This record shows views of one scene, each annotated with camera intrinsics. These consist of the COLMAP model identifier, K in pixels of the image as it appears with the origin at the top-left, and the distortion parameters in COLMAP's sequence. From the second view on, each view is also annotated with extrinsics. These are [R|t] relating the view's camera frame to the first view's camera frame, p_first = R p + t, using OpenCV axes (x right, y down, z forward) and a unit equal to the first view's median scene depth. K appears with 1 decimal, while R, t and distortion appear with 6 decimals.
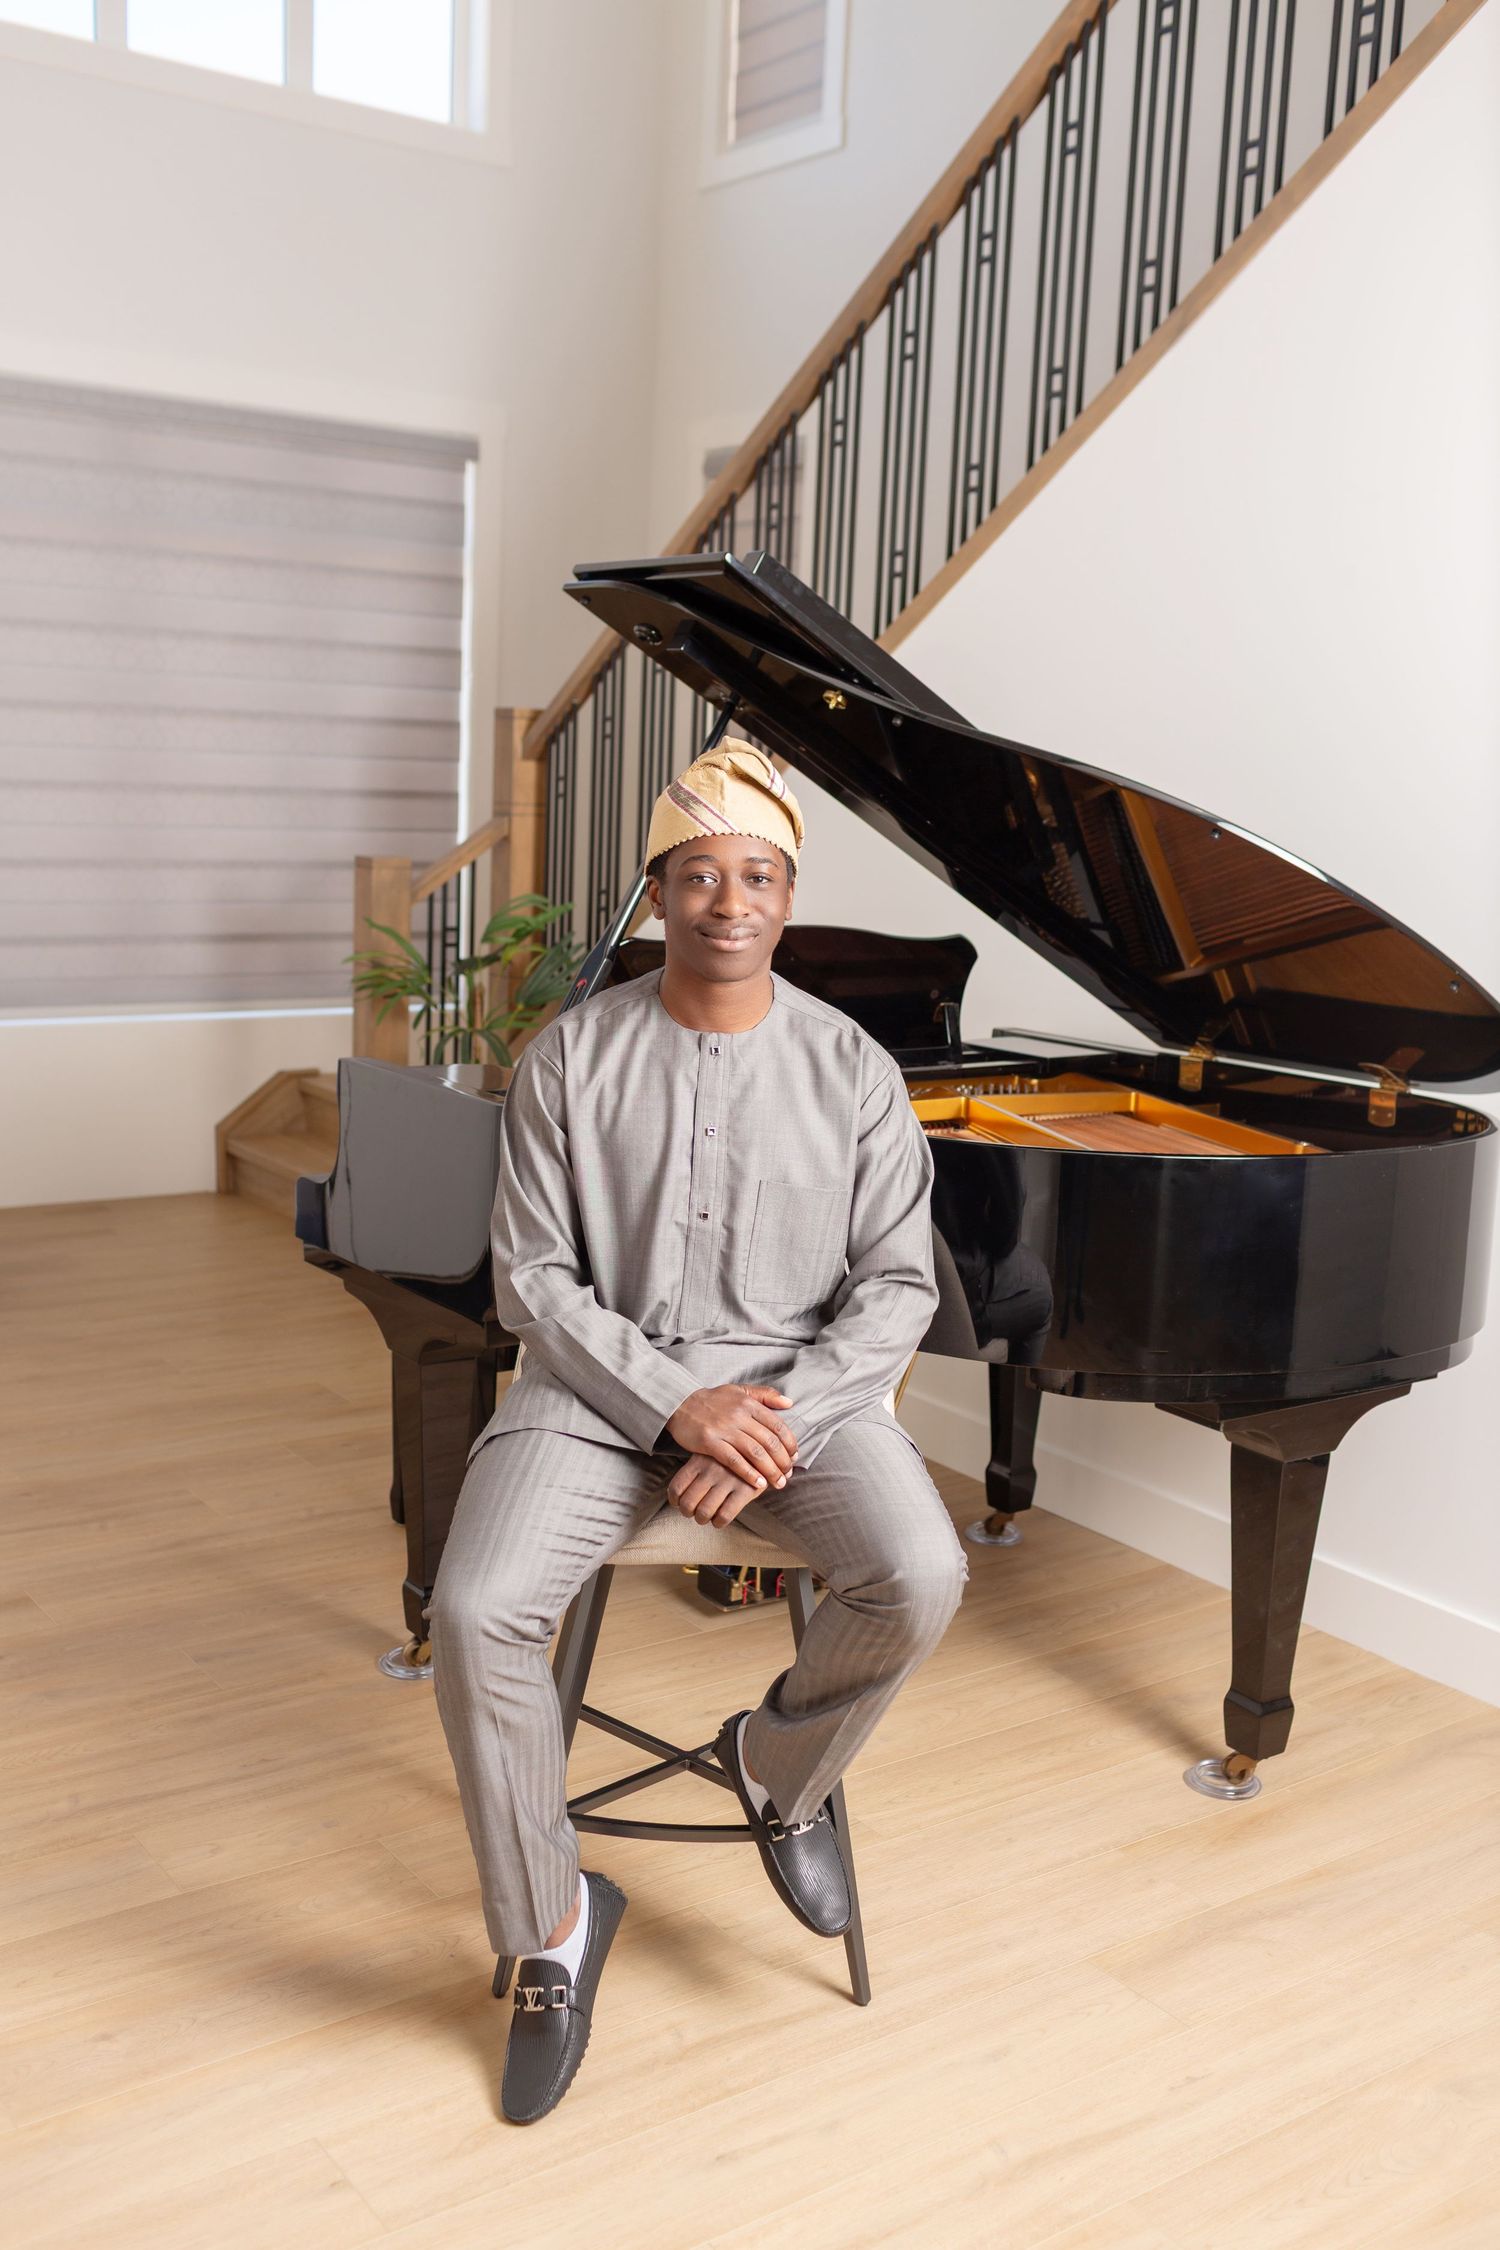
lens RADIAL K [[2102.9, 0, 749.4], [0, 2102.9, 1179.0], [0, 0, 1]] dist [-0.003840, 0.001758]
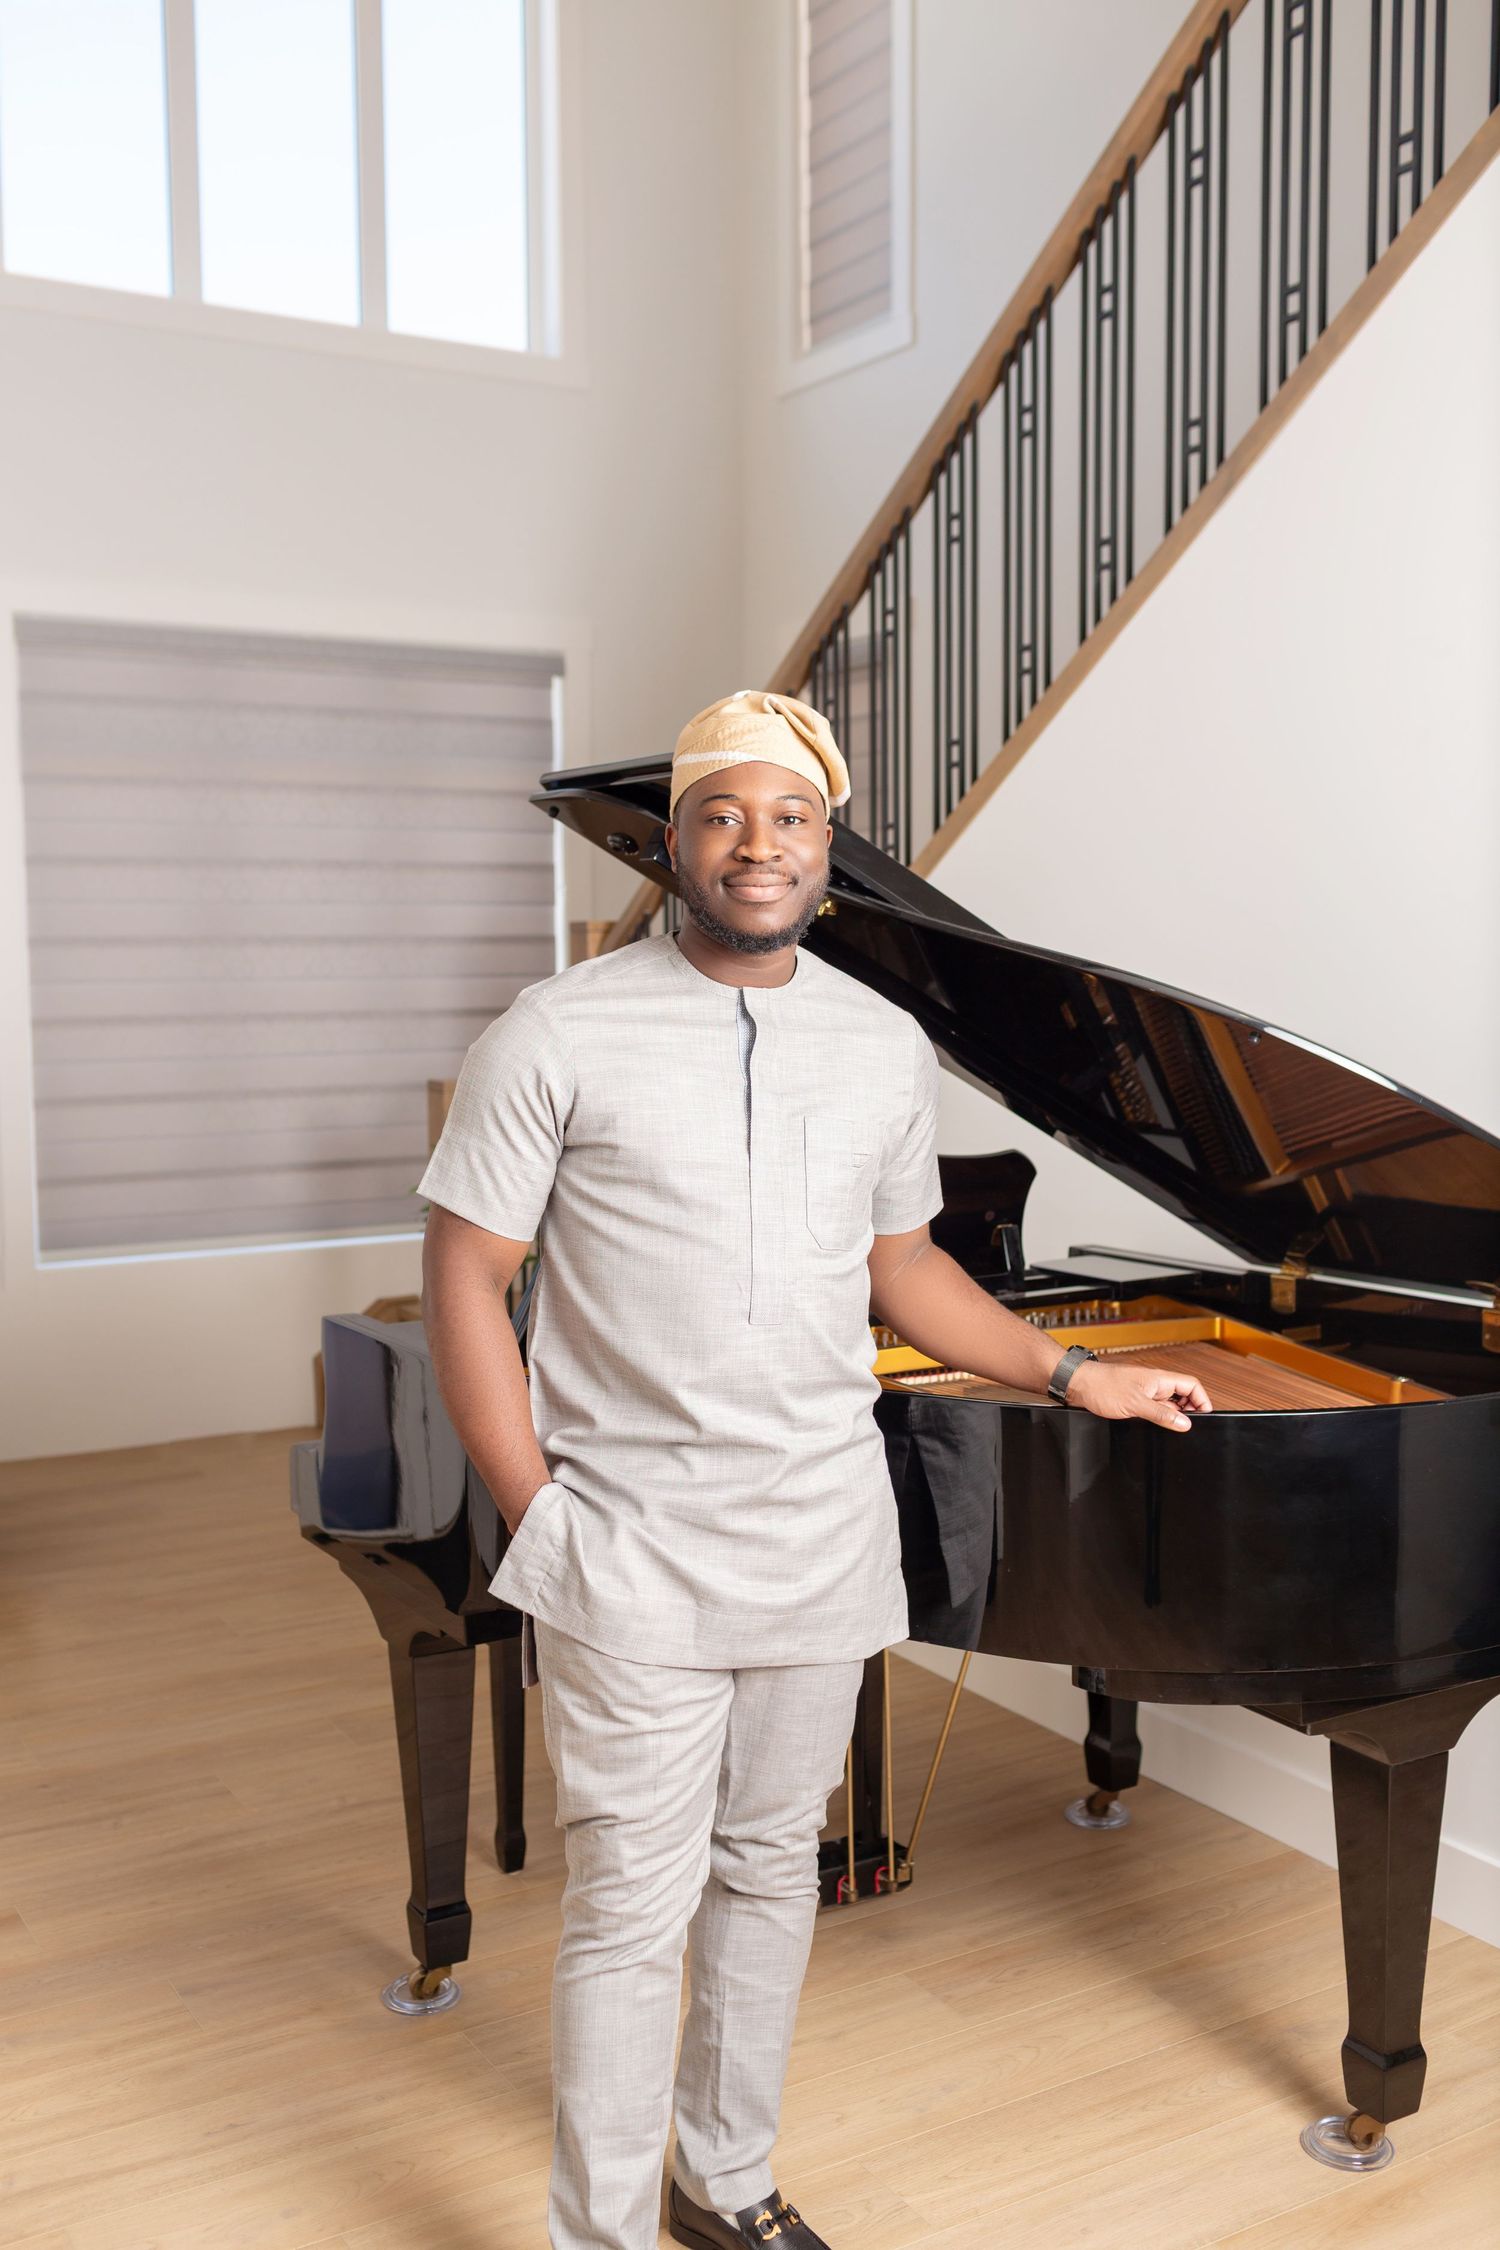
lens RADIAL K [[2102.9, 0, 749.4], [0, 2102.9, 1179.0], [0, 0, 1]] dist [-0.003840, 0.001758]
pose [[0.995903, -0.040292, -0.080956, 0.056263], [0.032778, 0.995211, -0.092090, -0.022799], [0.084278, 0.089059, 0.992454, 0.088678]]
